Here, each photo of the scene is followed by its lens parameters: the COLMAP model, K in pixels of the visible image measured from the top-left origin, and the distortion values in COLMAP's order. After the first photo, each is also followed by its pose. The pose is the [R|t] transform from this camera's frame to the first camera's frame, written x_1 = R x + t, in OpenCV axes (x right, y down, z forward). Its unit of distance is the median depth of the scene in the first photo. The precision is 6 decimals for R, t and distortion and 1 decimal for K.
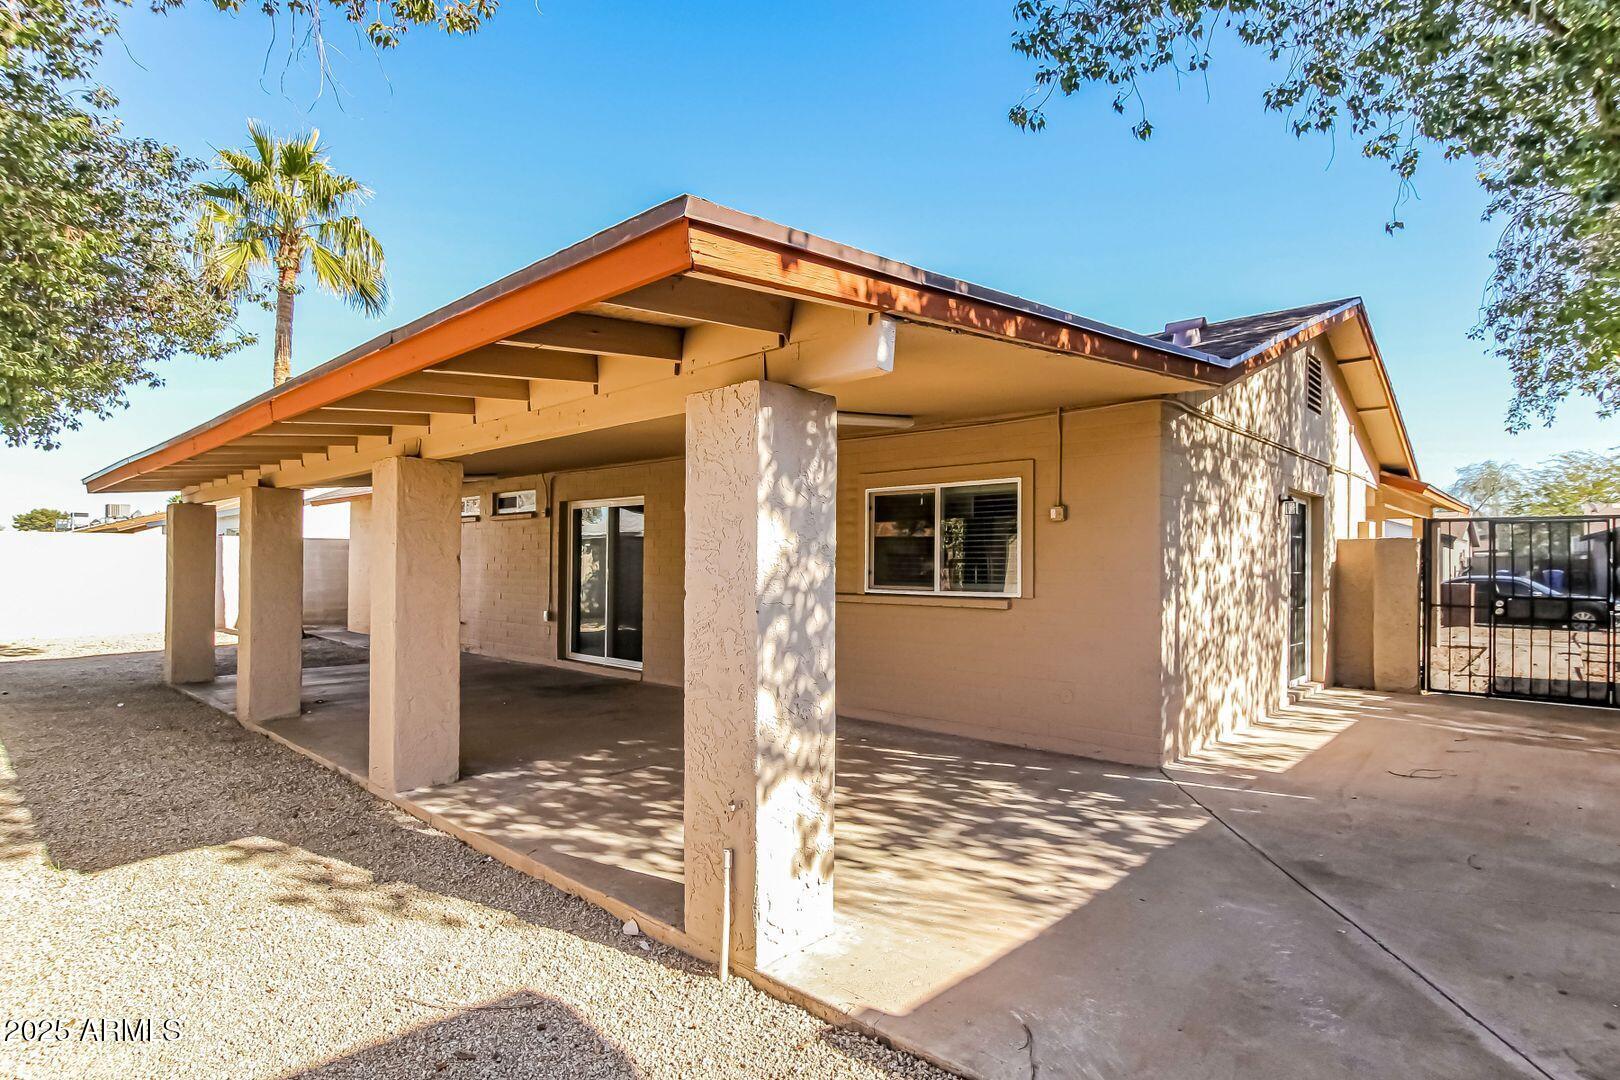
lens RADIAL K [[817.9, 0, 811.0], [0, 817.9, 548.9], [0, 0, 1]] dist [-0.014112, 0.001116]
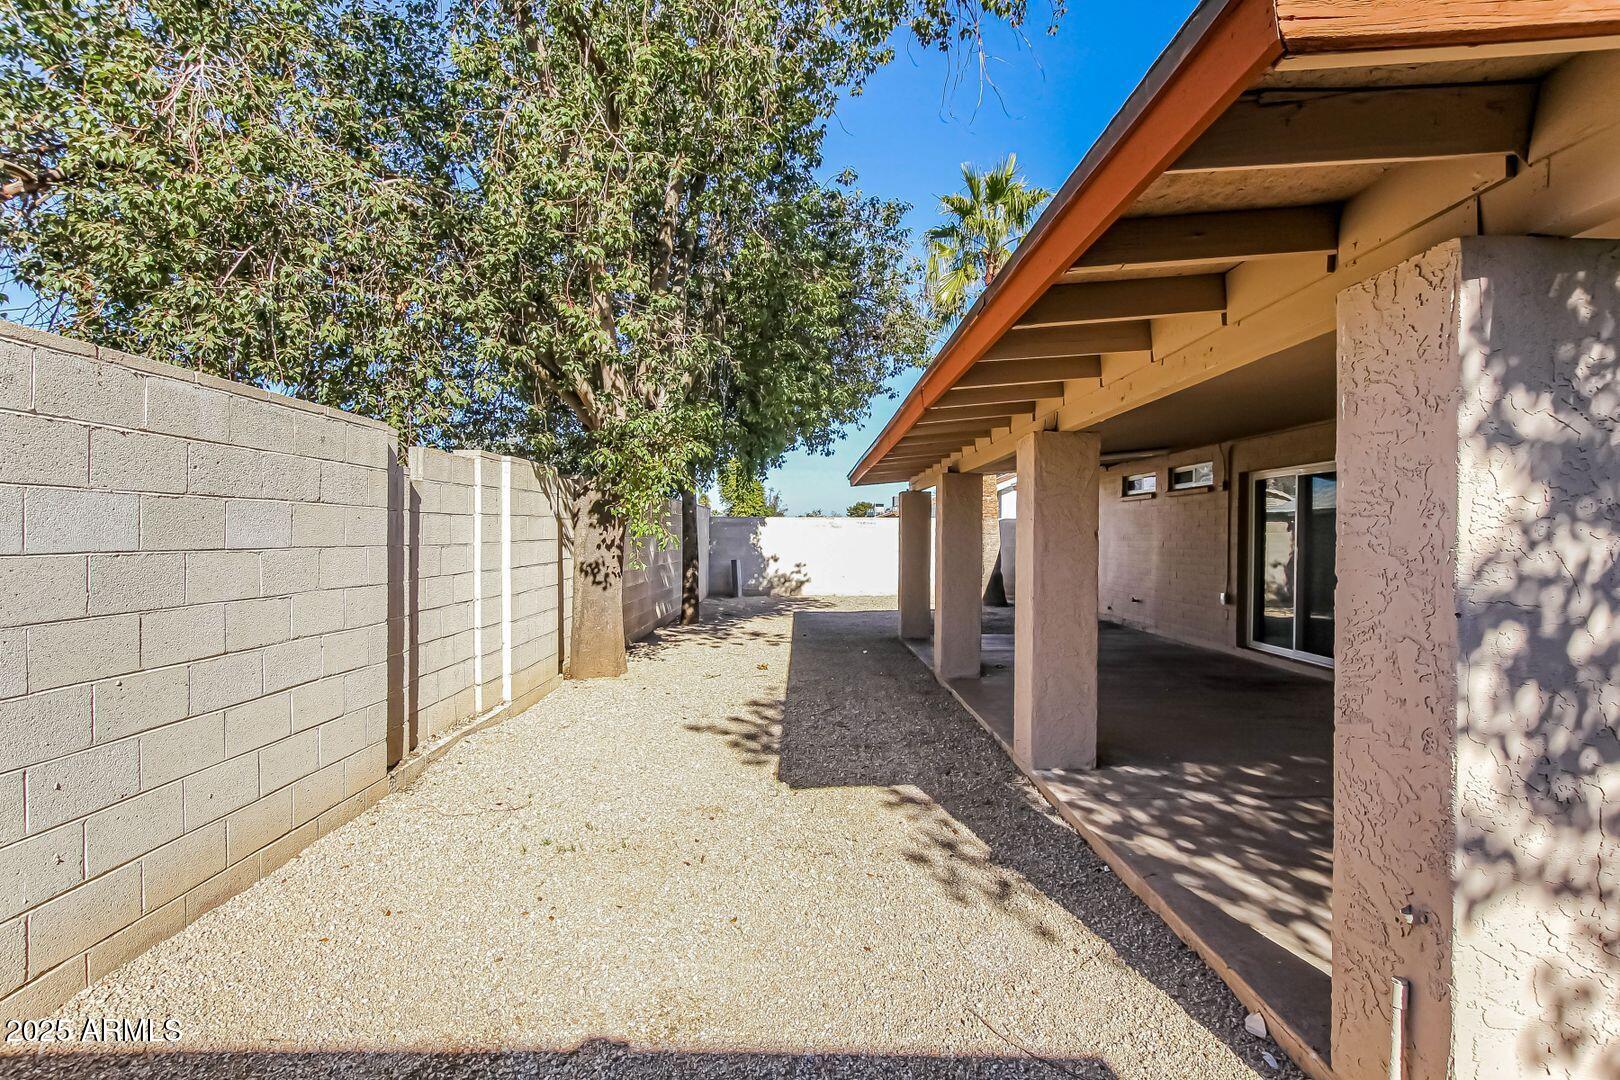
lens RADIAL K [[817.9, 0, 816.6], [0, 817.9, 540.2], [0, 0, 1]] dist [-0.014112, 0.001116]
pose [[0.703500, 0.001218, -0.710694, 0.017605], [0.010477, 0.999872, 0.012085, 0.005245], [0.710618, -0.015947, 0.703397, 0.142810]]
